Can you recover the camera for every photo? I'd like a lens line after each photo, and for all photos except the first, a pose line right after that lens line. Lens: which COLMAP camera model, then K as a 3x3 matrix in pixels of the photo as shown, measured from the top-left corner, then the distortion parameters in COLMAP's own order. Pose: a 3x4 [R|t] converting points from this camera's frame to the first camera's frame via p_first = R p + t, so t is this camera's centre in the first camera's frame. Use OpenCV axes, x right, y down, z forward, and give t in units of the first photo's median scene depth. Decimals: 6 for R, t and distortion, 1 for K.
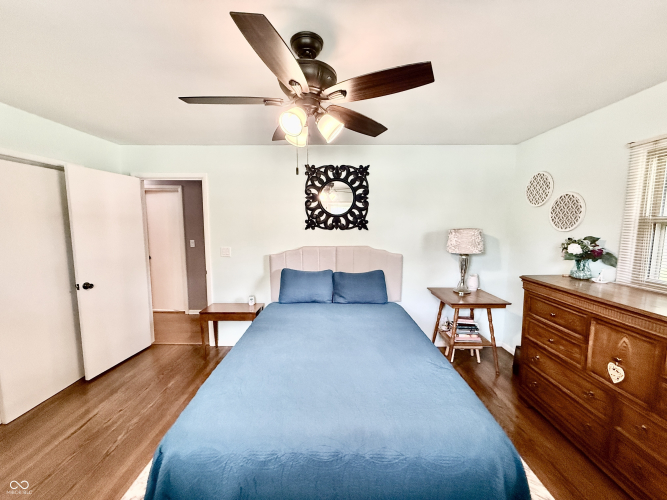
lens RADIAL K [[265.1, 0, 333.5], [0, 265.1, 248.3], [0, 0, 1]] dist [-0.000131, -0.000004]
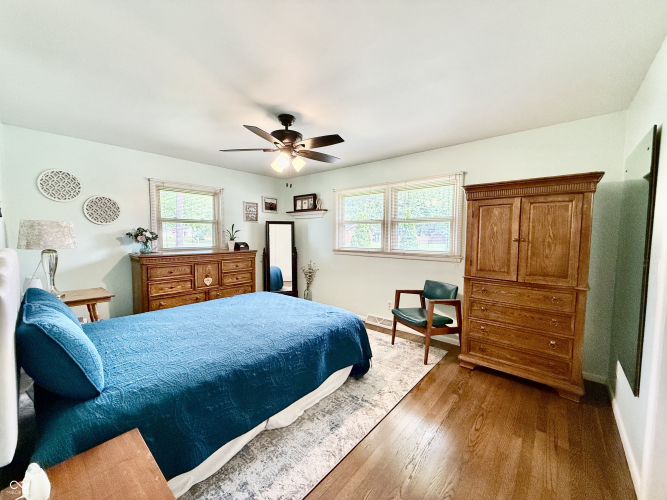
lens RADIAL K [[265.1, 0, 332.8], [0, 265.1, 248.7], [0, 0, 1]] dist [-0.000131, -0.000004]
pose [[-0.757607, -0.049391, 0.650840, -0.912921], [0.063238, 0.986888, 0.148505, -0.075007], [-0.649641, 0.153666, -0.744549, 1.354400]]
